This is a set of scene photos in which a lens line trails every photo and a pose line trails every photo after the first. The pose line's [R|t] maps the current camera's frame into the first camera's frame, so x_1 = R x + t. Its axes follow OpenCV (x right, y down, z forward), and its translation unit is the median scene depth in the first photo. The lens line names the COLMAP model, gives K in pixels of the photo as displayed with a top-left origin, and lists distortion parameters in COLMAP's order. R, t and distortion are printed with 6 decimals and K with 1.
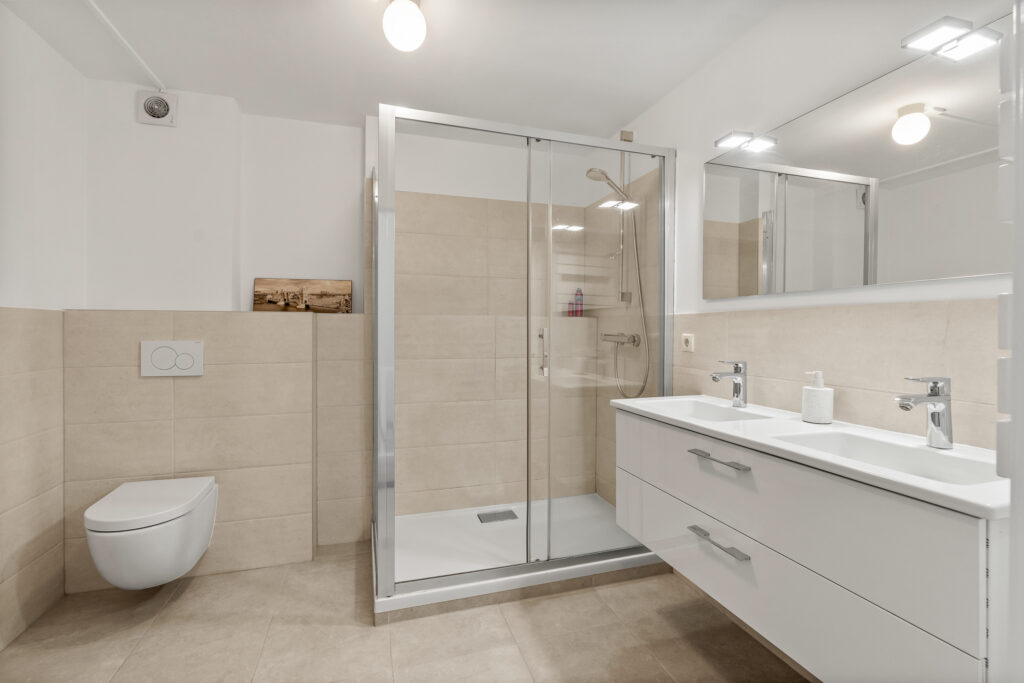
lens RADIAL K [[461.3, 0, 510.3], [0, 461.3, 336.3], [0, 0, 1]] dist [-0.001274, 0.000252]
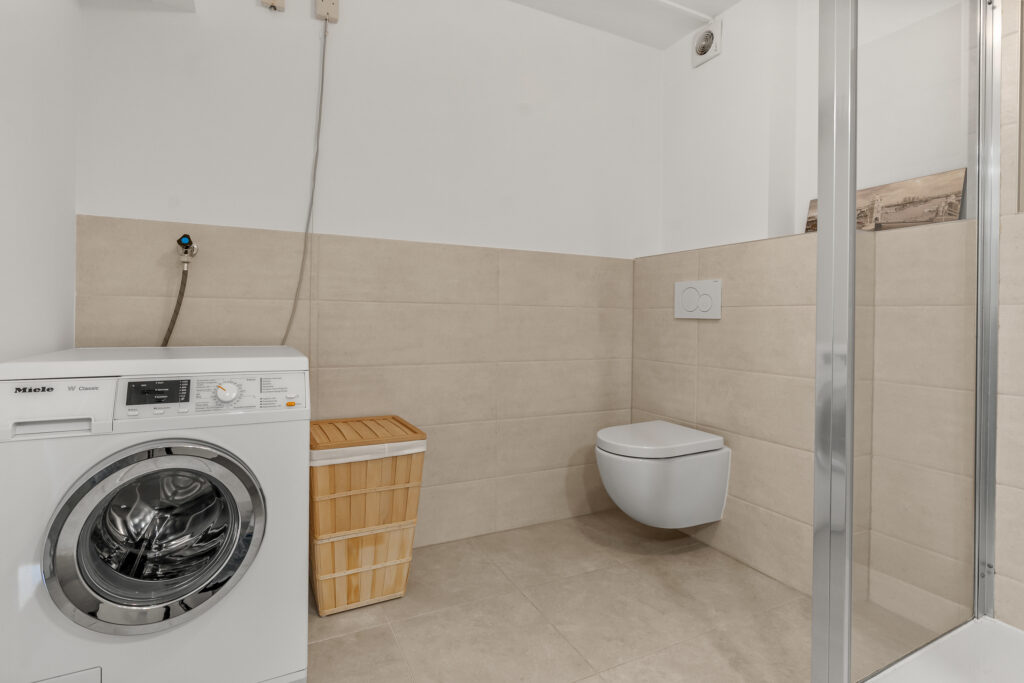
lens RADIAL K [[498.8, 0, 500.6], [0, 498.8, 316.2], [0, 0, 1]] dist [-0.005322, -0.000231]
pose [[0.153257, -0.003156, -0.988181, 0.204587], [-0.025490, 0.999650, -0.007146, 0.097997], [0.987858, 0.026284, 0.153122, 0.449756]]
